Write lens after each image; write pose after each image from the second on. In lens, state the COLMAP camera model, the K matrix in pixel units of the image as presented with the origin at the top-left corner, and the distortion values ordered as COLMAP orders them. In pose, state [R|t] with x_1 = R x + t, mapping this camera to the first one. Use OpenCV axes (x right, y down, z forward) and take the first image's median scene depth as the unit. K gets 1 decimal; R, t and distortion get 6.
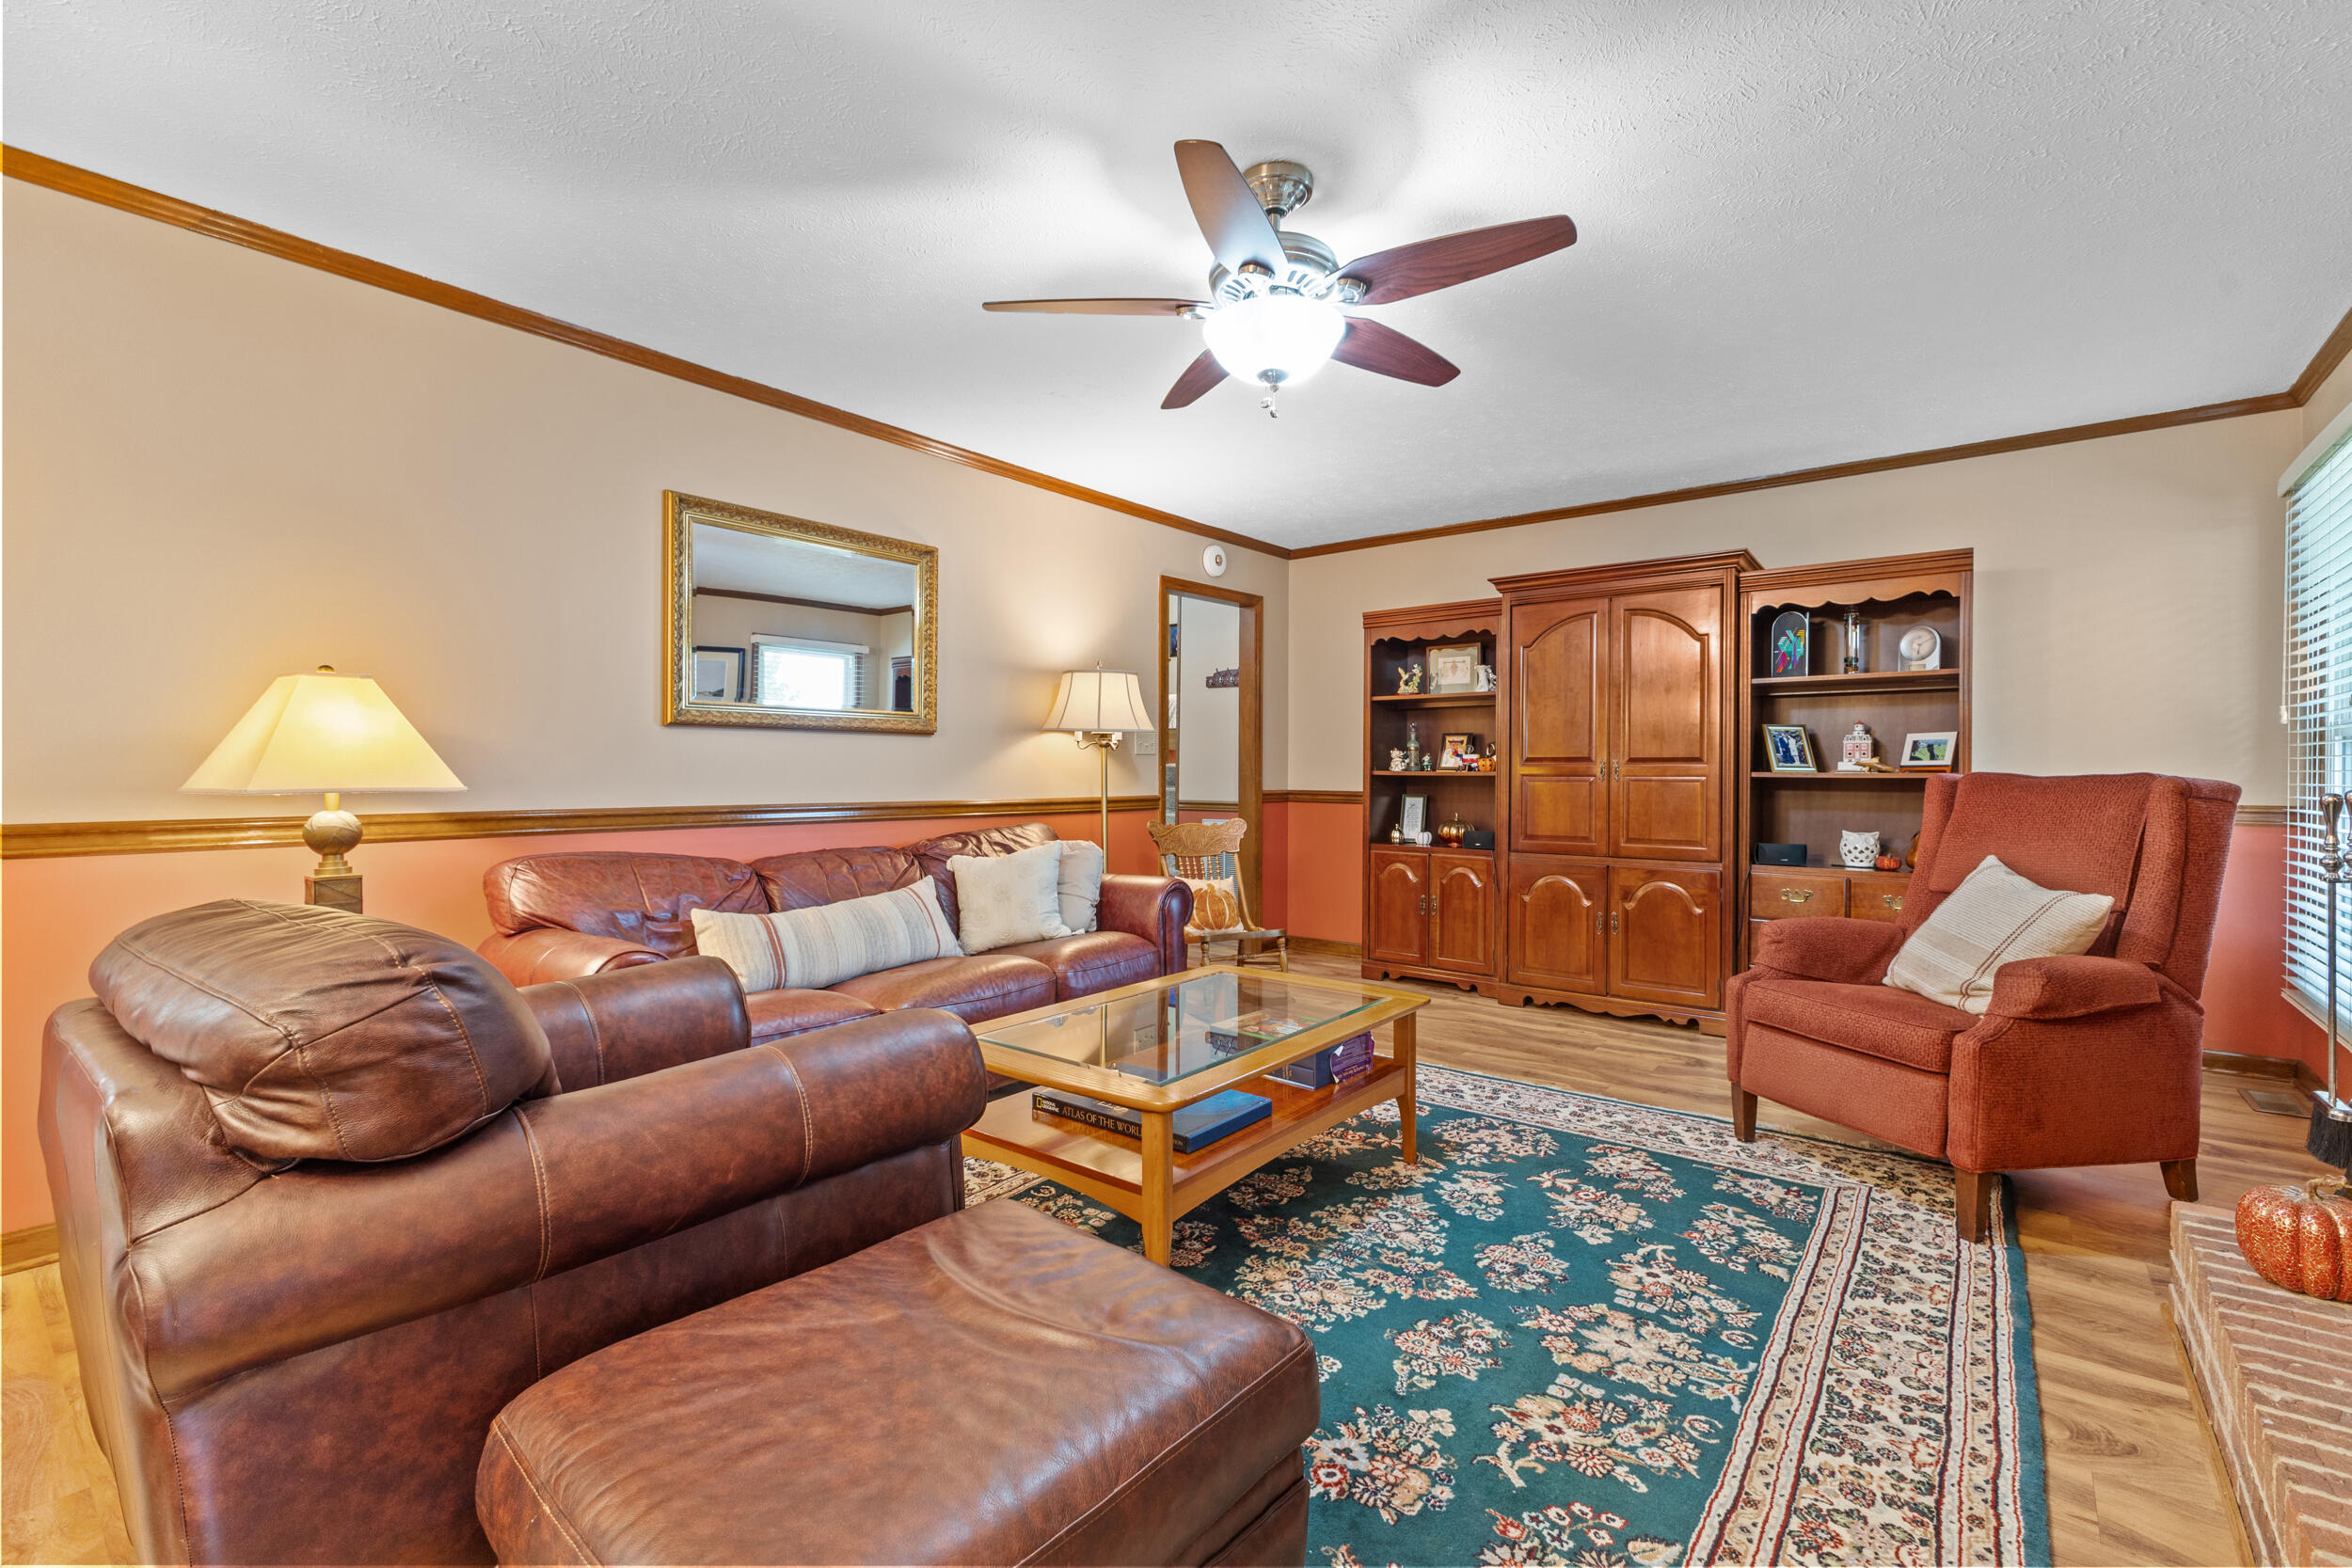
lens RADIAL K [[1016.4, 0, 1176.5], [0, 1016.4, 774.6], [0, 0, 1]] dist [0.004675, -0.001557]
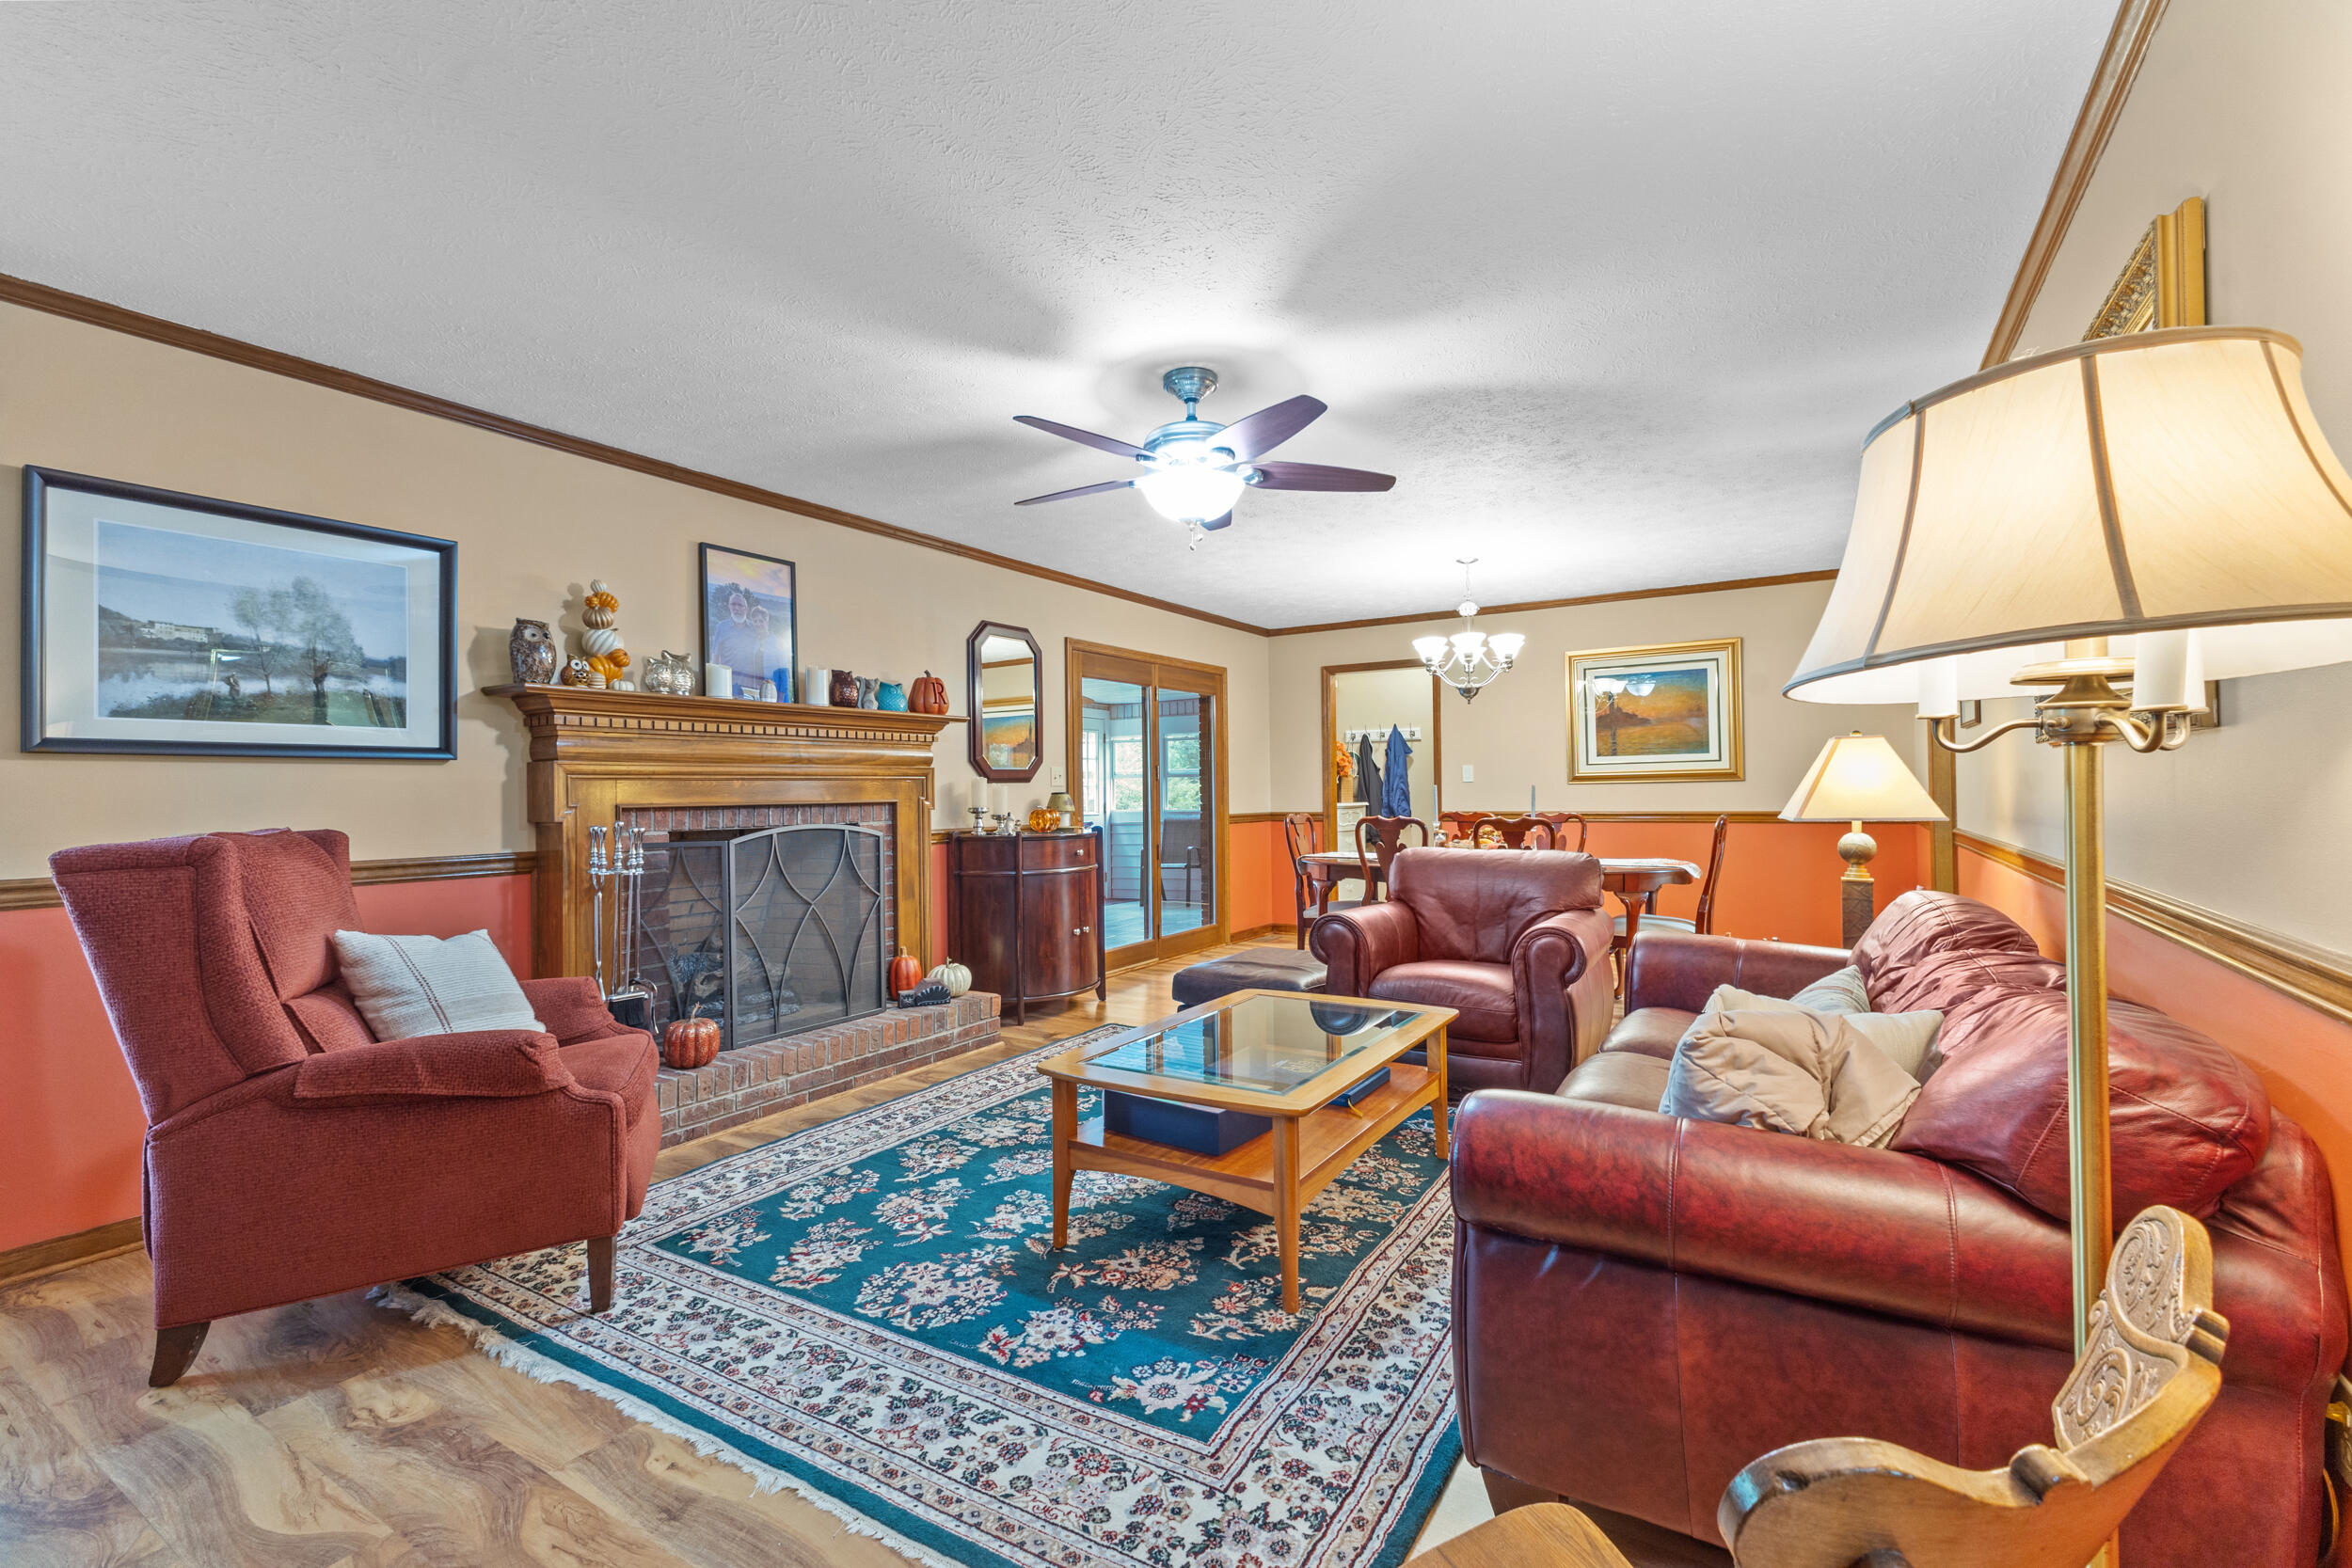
lens RADIAL K [[1016.4, 0, 1171.7], [0, 1016.4, 779.3], [0, 0, 1]] dist [0.004675, -0.001557]
pose [[-0.993175, 0.007175, -0.116415, 0.228344], [0.008504, 0.999904, -0.010922, -0.027395], [0.116325, -0.011838, -0.993141, 1.887639]]
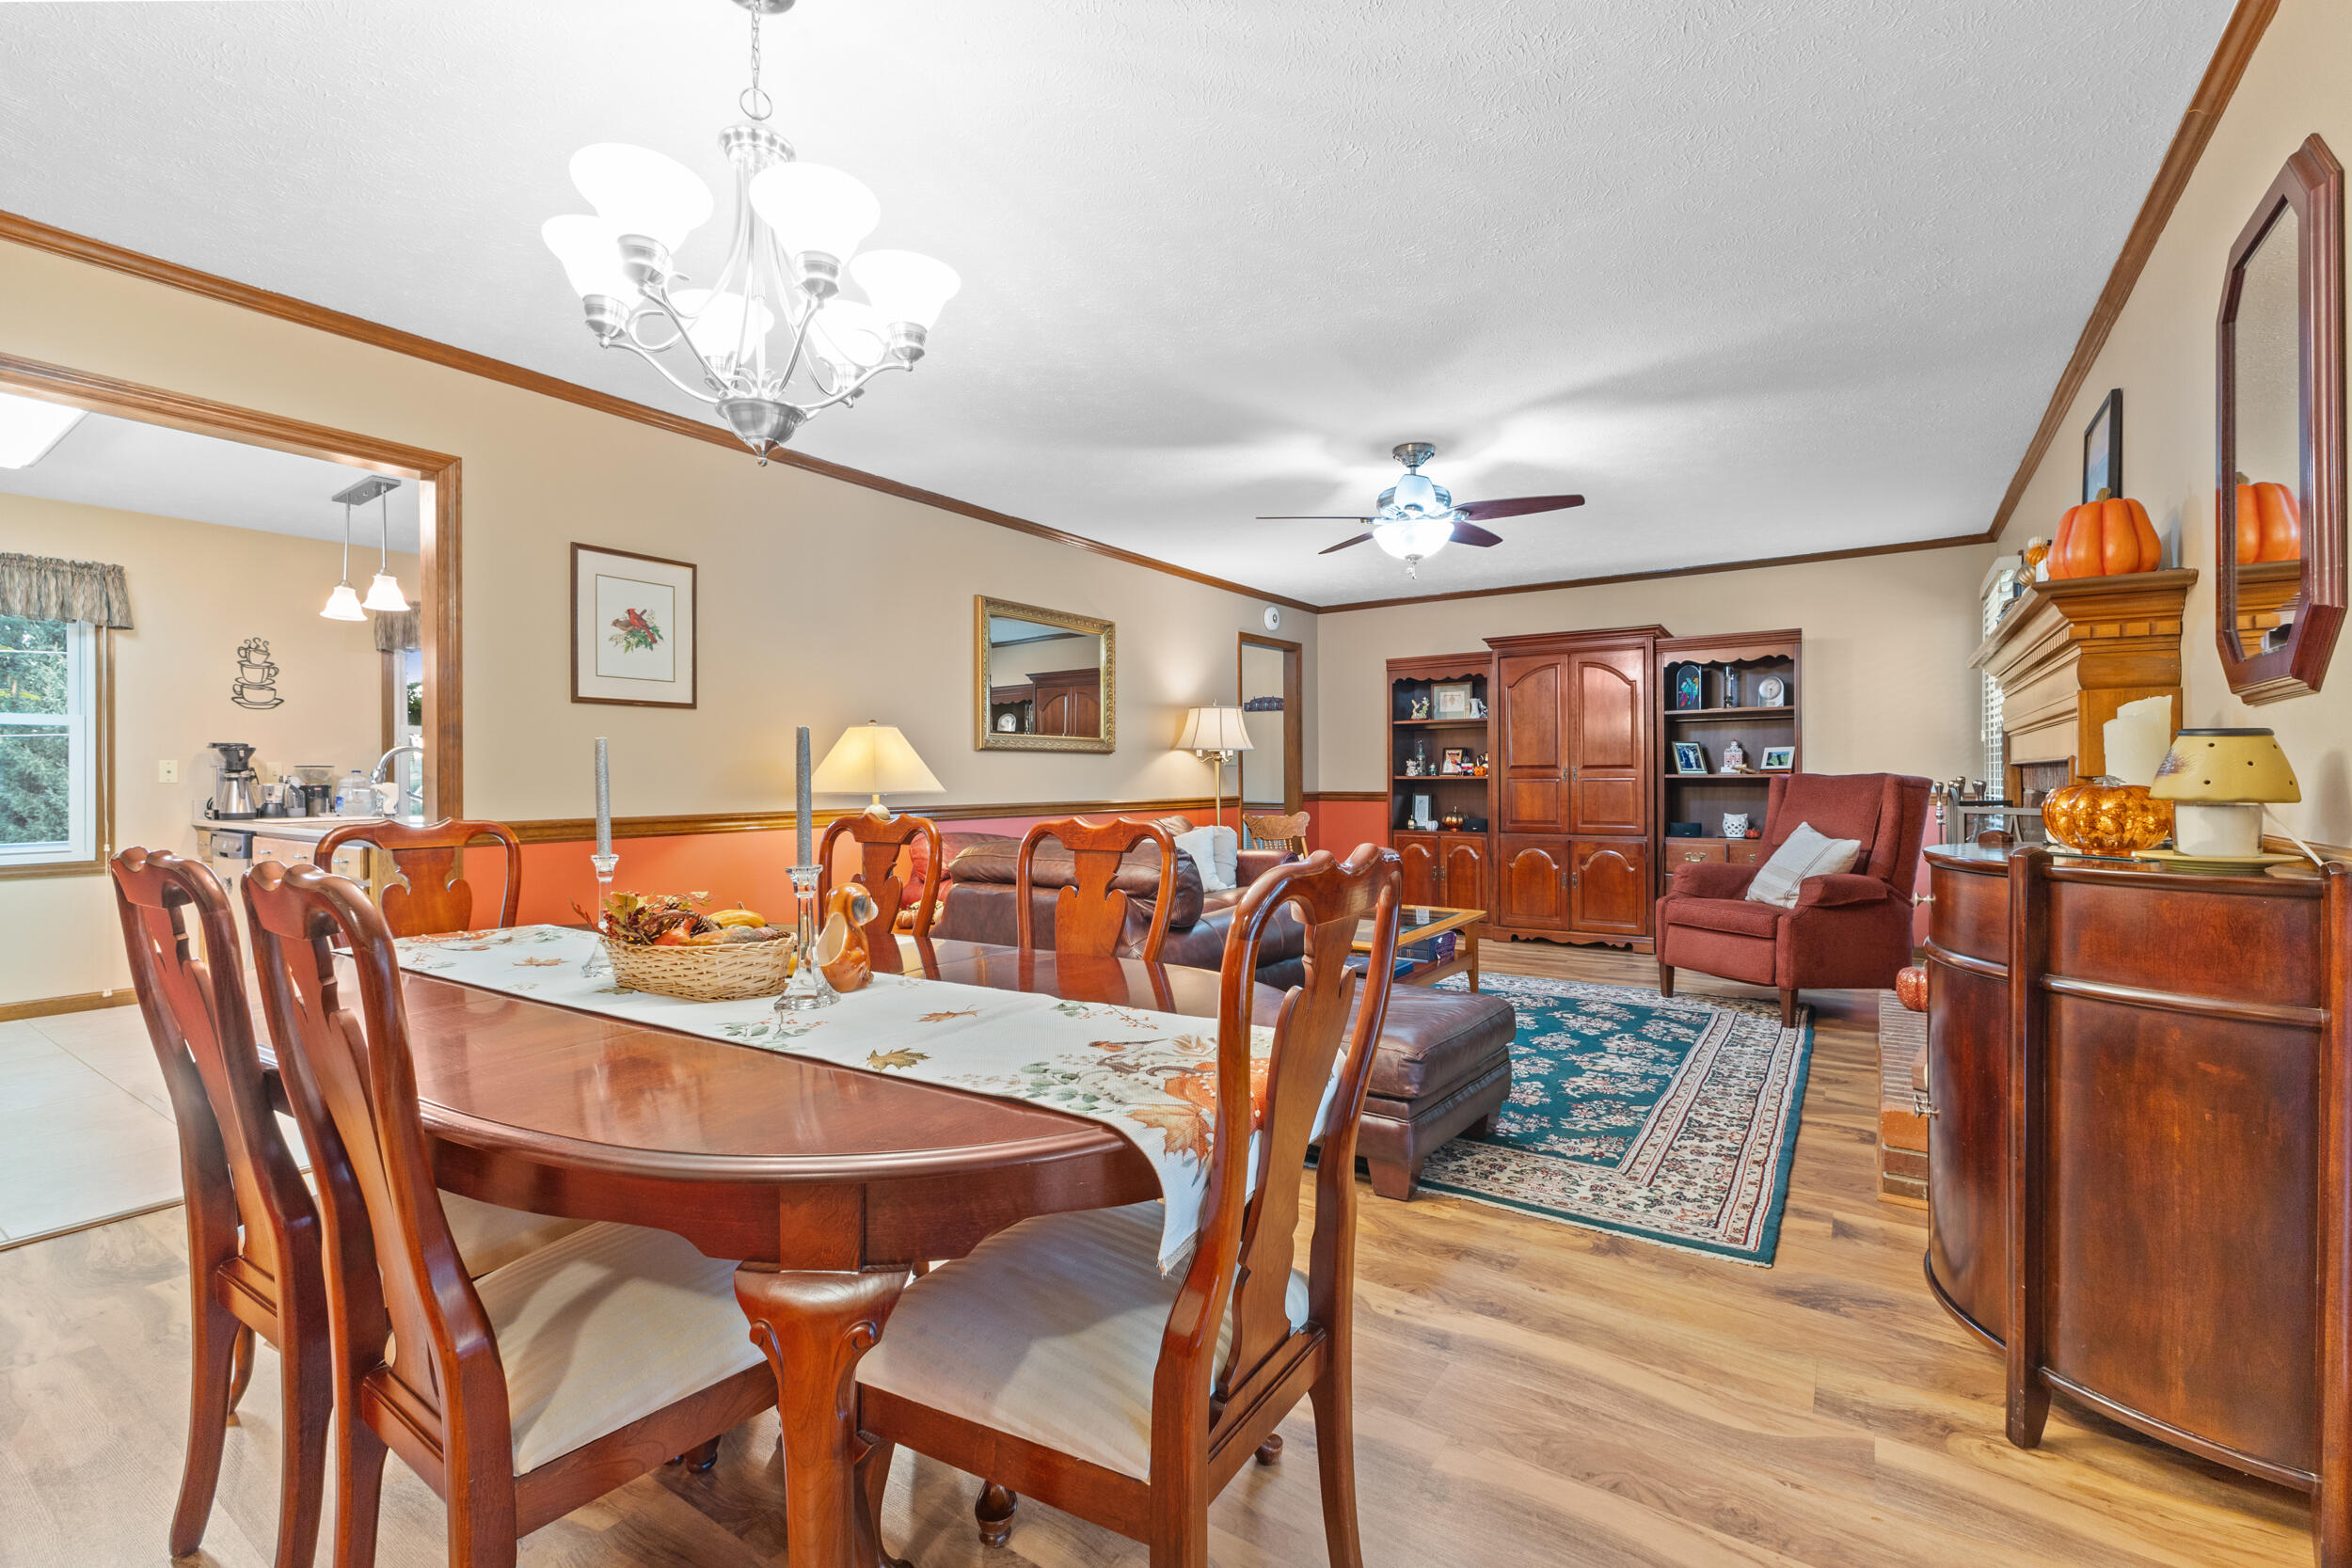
lens RADIAL K [[1016.4, 0, 1180.5], [0, 1016.4, 778.5], [0, 0, 1]] dist [0.004675, -0.001557]
pose [[0.996727, -0.009675, 0.080258, -0.375393], [0.009909, 0.999948, -0.002520, 0.000300], [-0.080230, 0.003307, 0.996771, -0.612577]]
